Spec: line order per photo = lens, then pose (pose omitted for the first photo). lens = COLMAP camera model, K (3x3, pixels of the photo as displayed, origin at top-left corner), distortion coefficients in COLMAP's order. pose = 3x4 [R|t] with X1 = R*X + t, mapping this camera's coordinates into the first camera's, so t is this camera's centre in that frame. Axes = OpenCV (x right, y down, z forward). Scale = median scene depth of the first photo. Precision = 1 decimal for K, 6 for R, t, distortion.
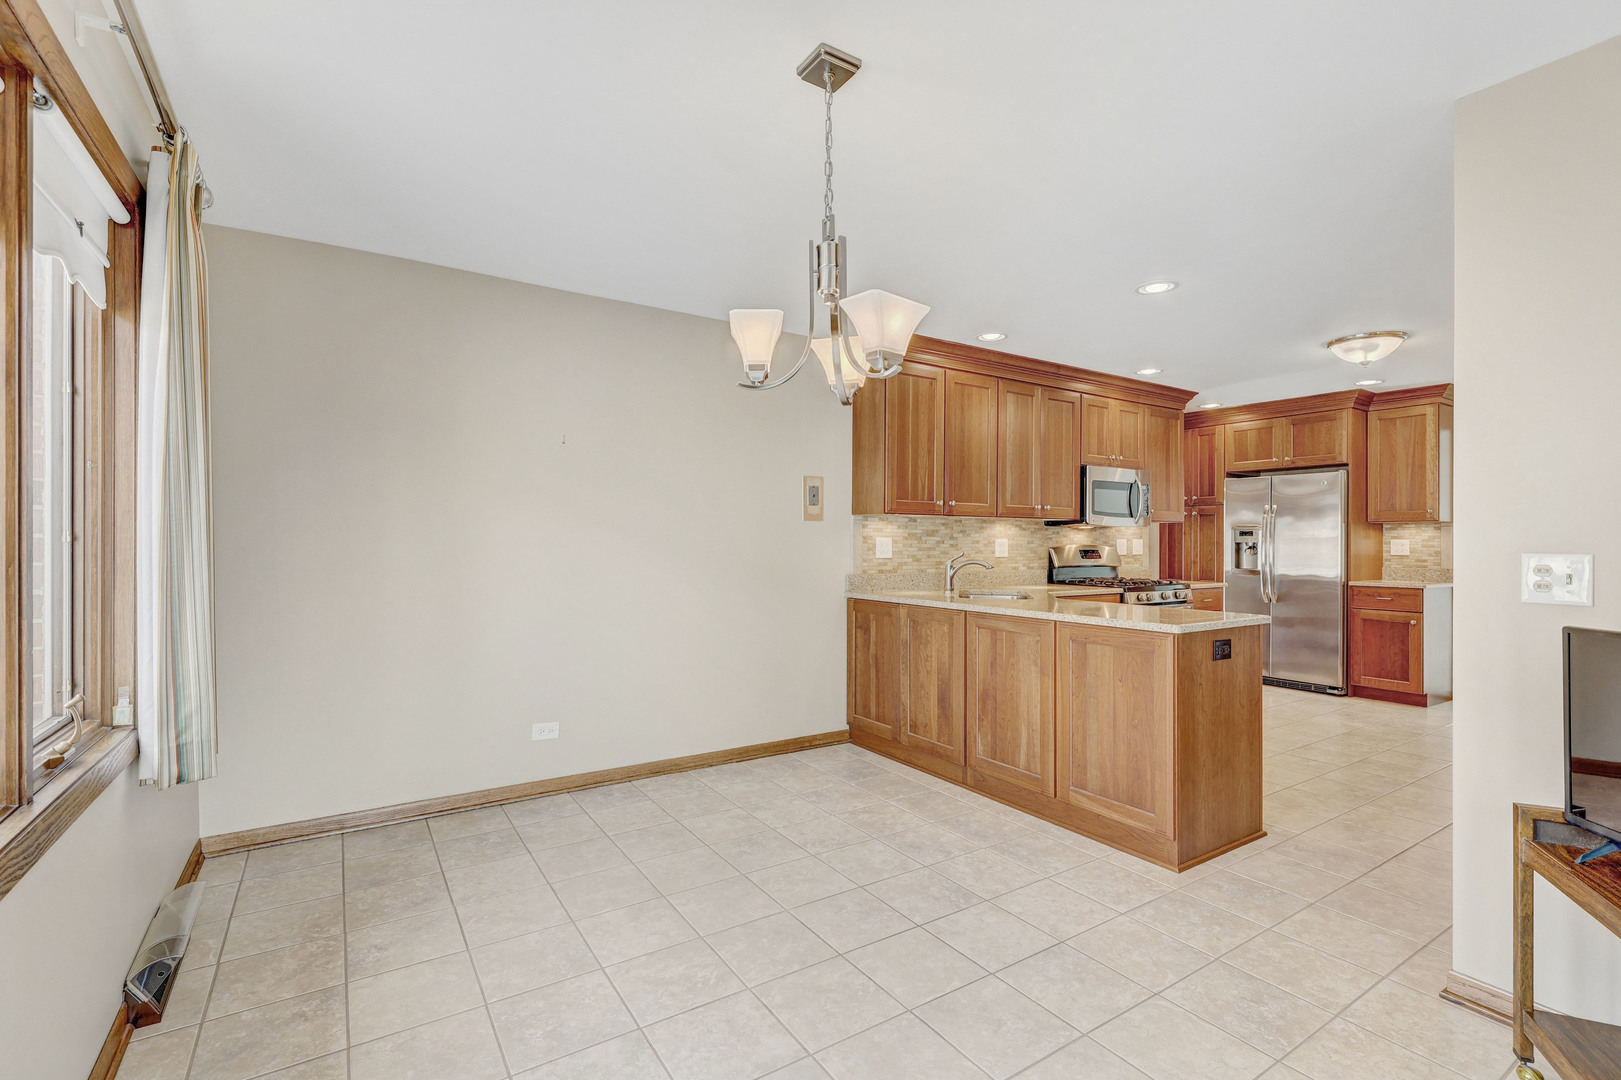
lens RADIAL K [[733.2, 0, 808.4], [0, 733.2, 536.9], [0, 0, 1]] dist [0.000533, -0.000486]
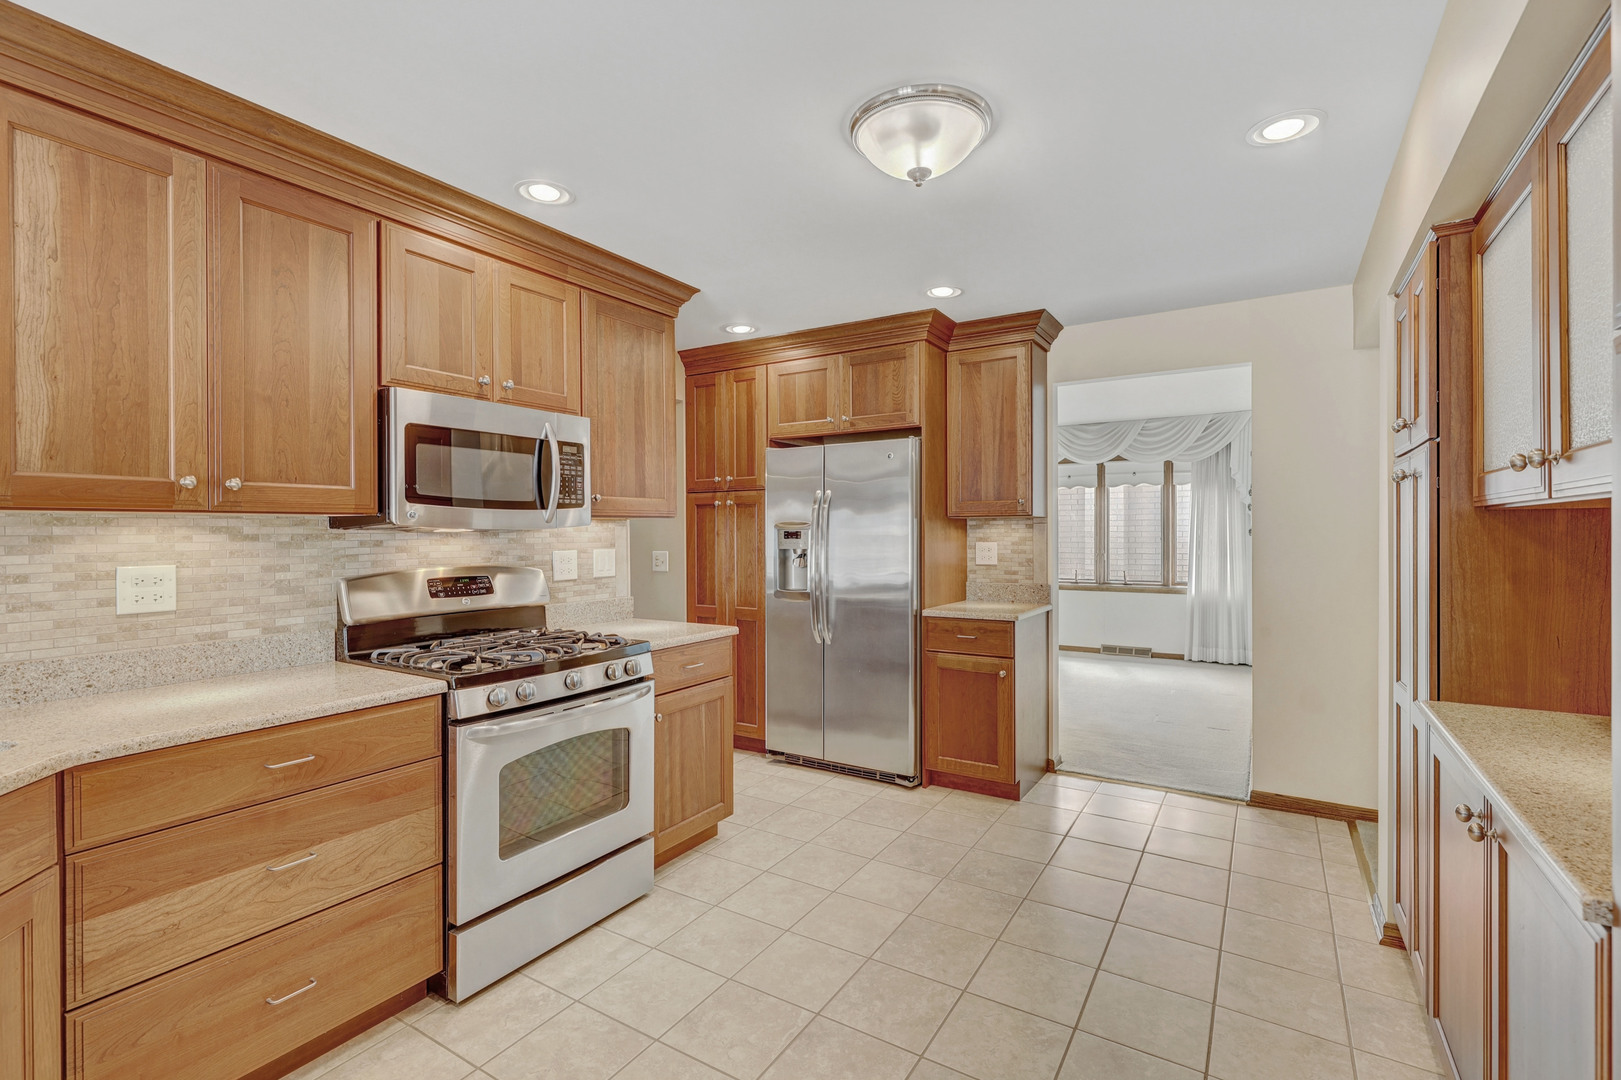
lens RADIAL K [[733.2, 0, 808.4], [0, 733.2, 537.1], [0, 0, 1]] dist [0.000533, -0.000486]
pose [[0.907321, -0.013530, 0.420220, 0.442853], [0.007530, 0.999845, 0.015933, -0.016519], [-0.420370, -0.011292, 0.907282, 0.539417]]
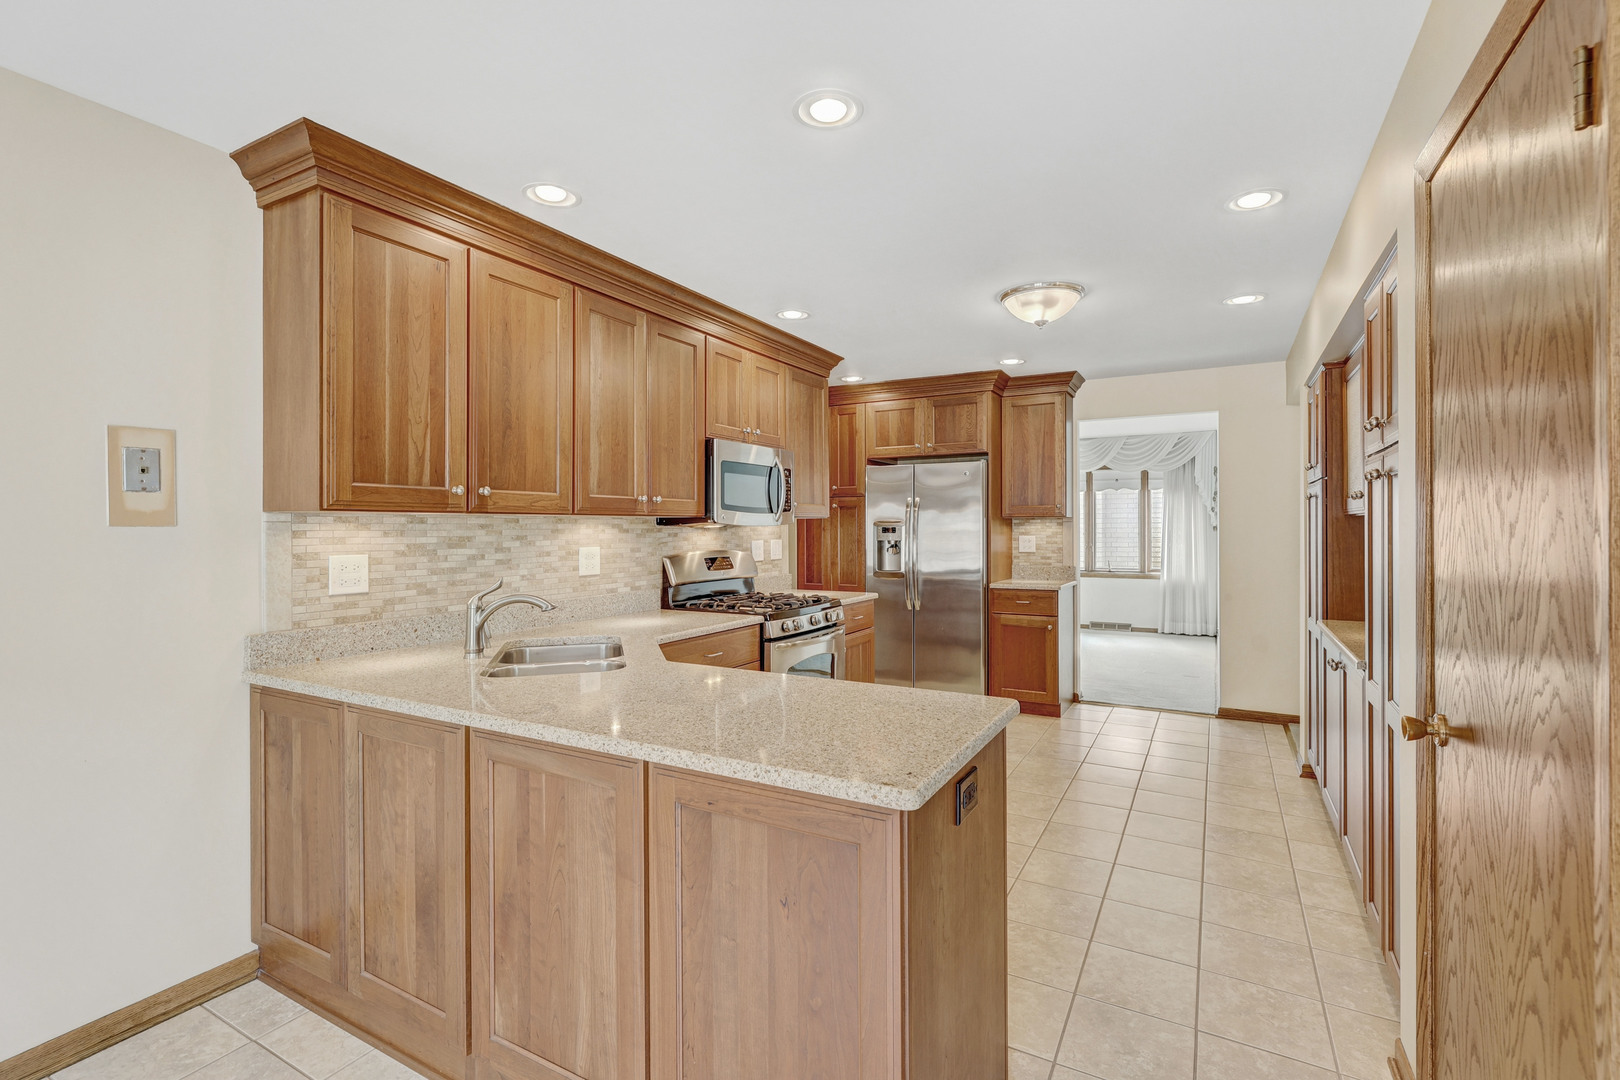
lens RADIAL K [[732.7, 0, 806.3], [0, 732.7, 530.0], [0, 0, 1]] dist [0.000533, -0.000486]
pose [[0.885149, -0.010454, 0.465190, 0.140989], [0.005711, 0.999916, 0.011605, -0.019752], [-0.465272, -0.007616, 0.885135, 0.363250]]
